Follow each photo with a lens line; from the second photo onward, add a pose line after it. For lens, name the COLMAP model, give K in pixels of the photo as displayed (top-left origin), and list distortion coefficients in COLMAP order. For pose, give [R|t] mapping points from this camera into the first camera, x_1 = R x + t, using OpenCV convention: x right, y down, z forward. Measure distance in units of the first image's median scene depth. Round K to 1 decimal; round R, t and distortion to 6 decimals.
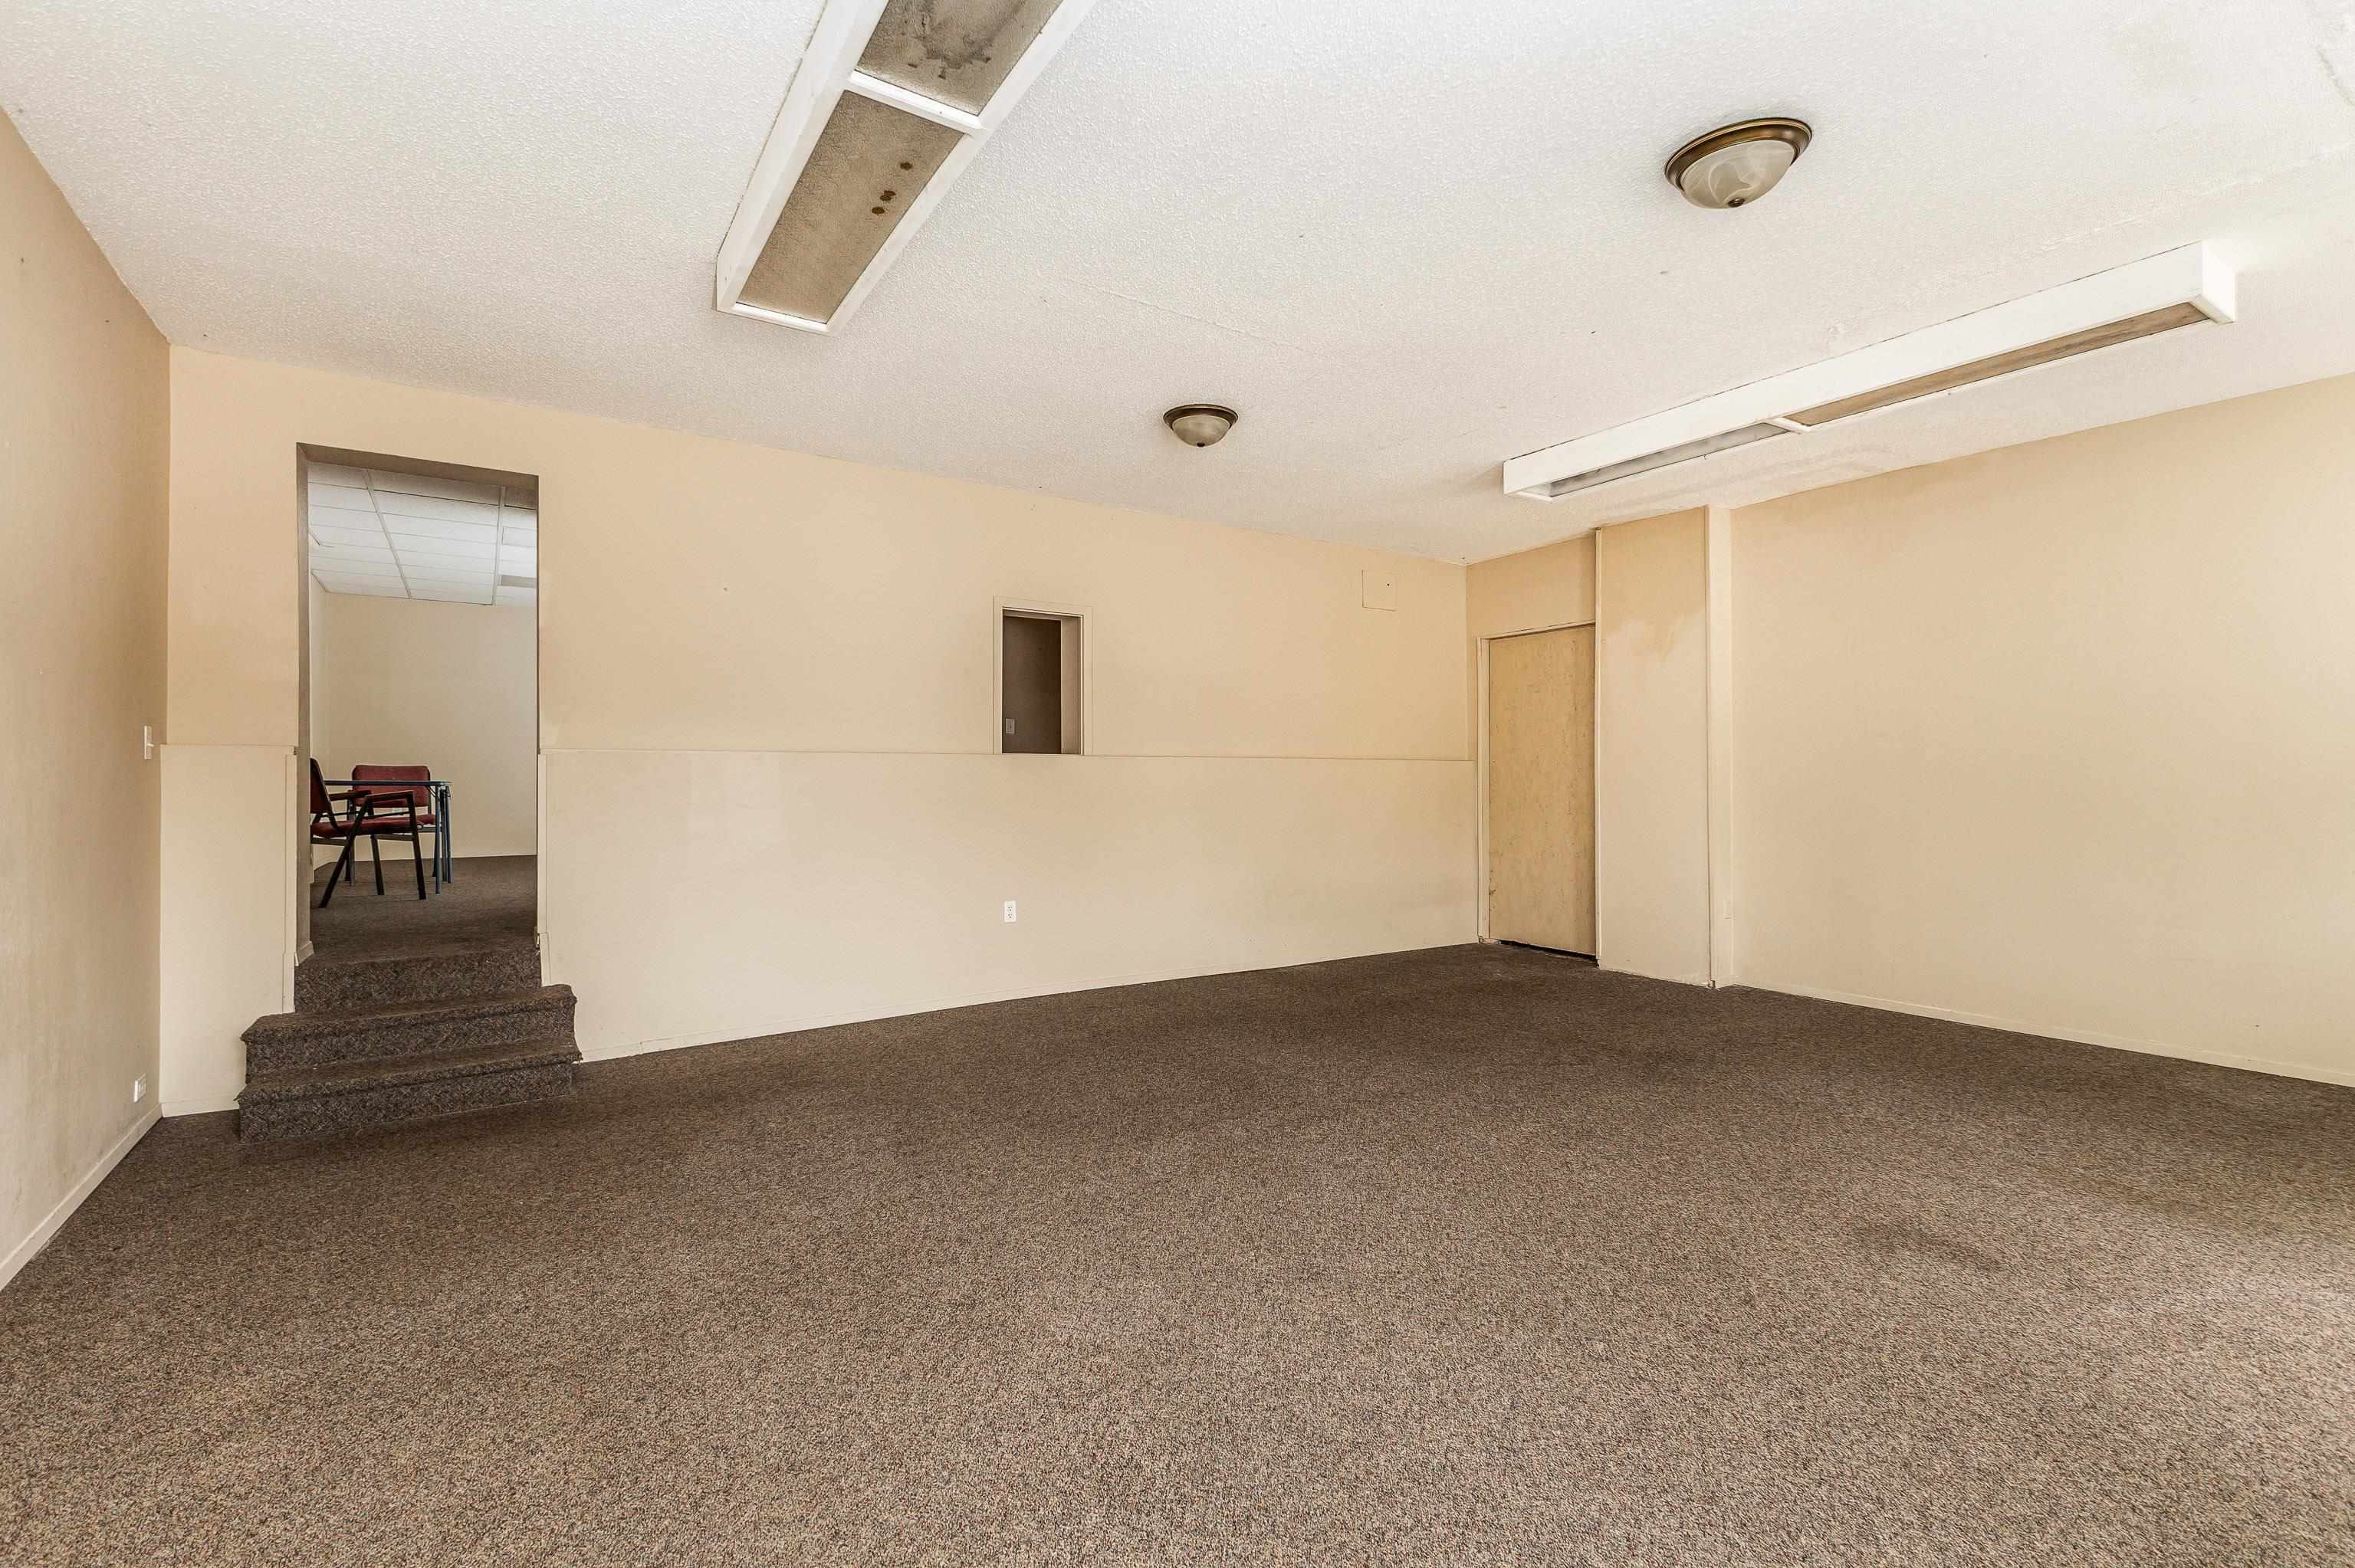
lens RADIAL K [[1045.8, 0, 1177.7], [0, 1045.8, 779.0], [0, 0, 1]] dist [0.004087, 0.000126]
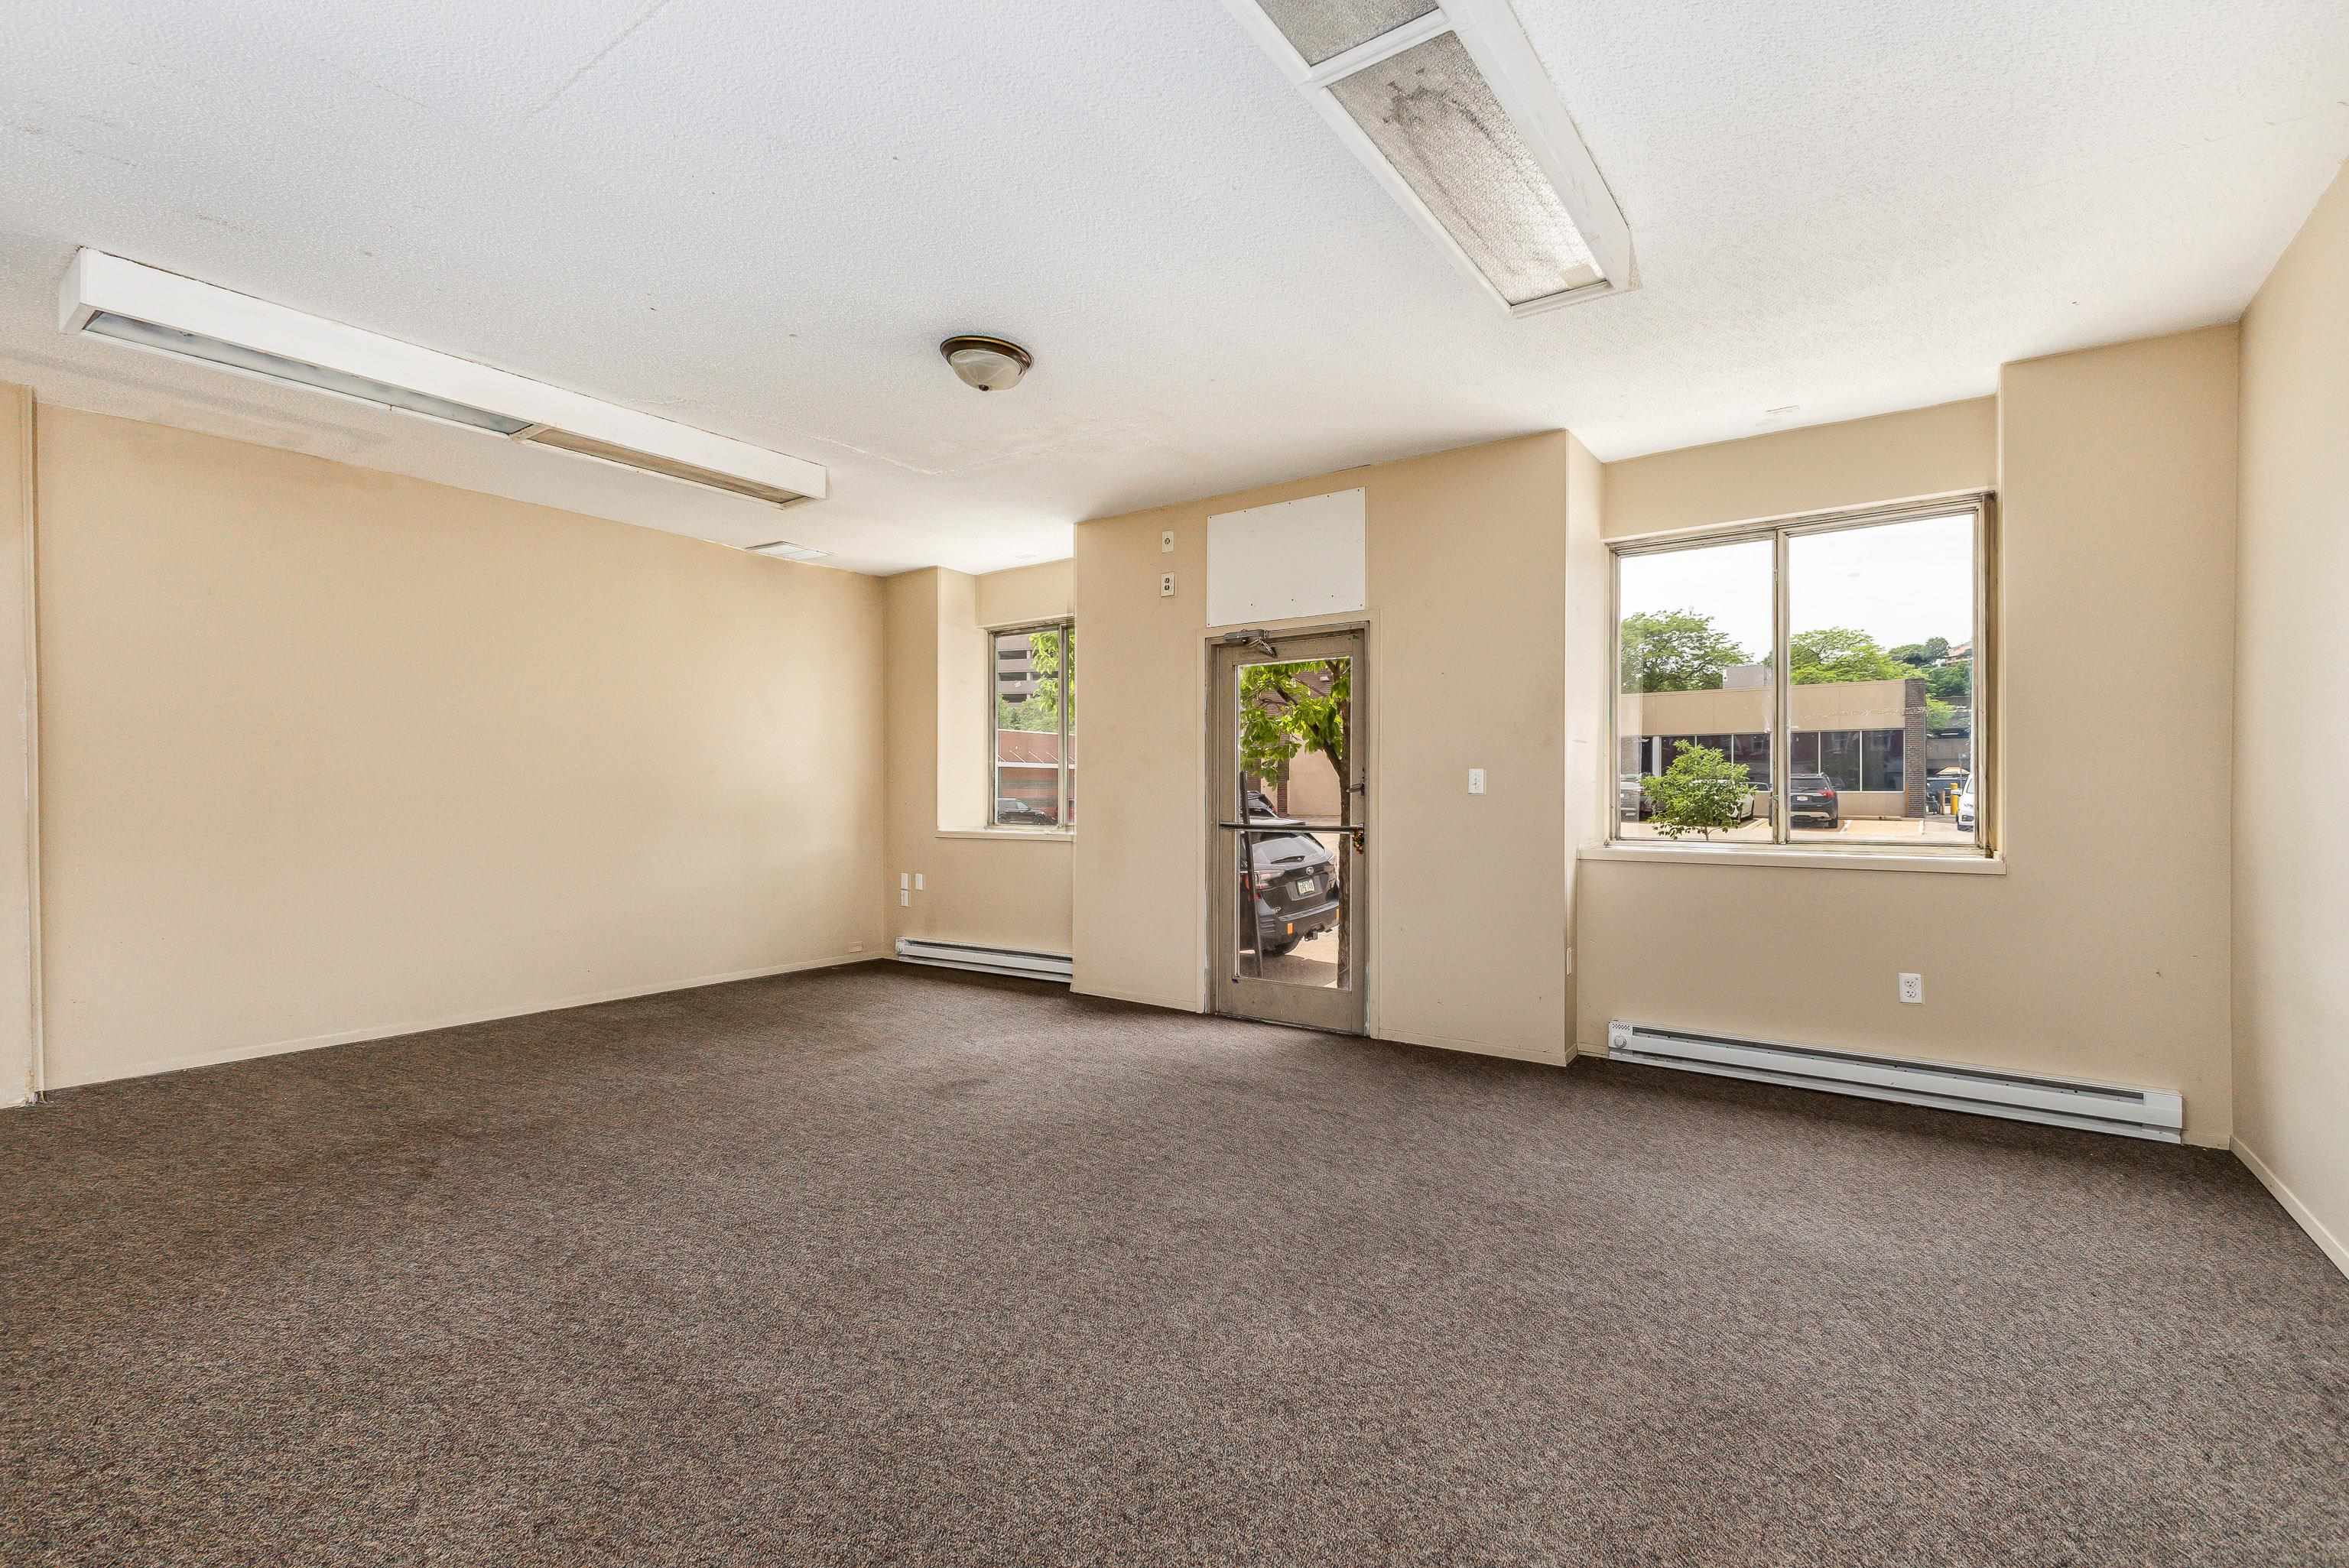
lens RADIAL K [[1043.2, 0, 1174.8], [0, 1043.2, 792.0], [0, 0, 1]] dist [0.004087, 0.000126]
pose [[-0.354739, 0.001249, 0.934965, -0.833410], [0.001637, 0.999998, -0.000715, 0.000228], [-0.934964, 0.001277, -0.354740, 1.194890]]
